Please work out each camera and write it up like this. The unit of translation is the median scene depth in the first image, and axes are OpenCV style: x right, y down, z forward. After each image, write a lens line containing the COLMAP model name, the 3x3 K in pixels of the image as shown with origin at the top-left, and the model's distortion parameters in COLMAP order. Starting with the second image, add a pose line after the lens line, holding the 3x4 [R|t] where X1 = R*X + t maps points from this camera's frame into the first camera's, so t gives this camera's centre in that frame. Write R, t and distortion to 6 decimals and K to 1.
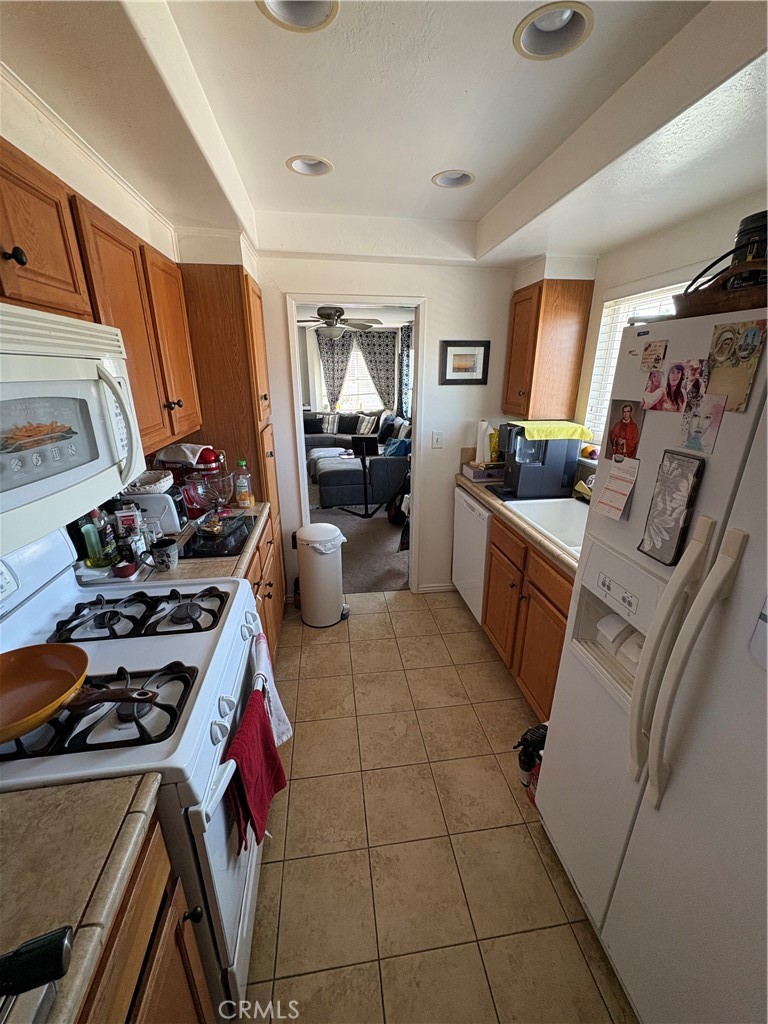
lens RADIAL K [[408.7, 0, 384.4], [0, 408.7, 514.3], [0, 0, 1]] dist [-0.000186, 0.000000]
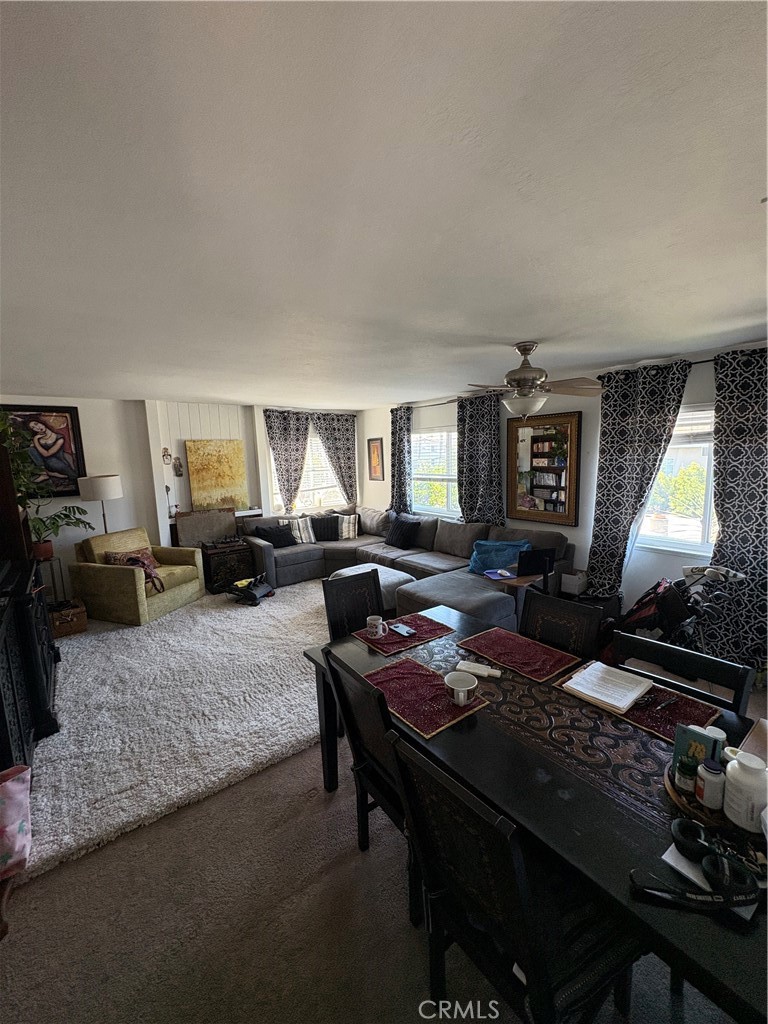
lens RADIAL K [[408.7, 0, 384.1], [0, 408.7, 510.9], [0, 0, 1]] dist [-0.000186, 0.000000]
pose [[0.869100, -0.093951, 0.485632, -0.350508], [0.190326, 0.969724, -0.153009, -0.113017], [-0.456554, 0.225408, 0.860668, 0.290259]]
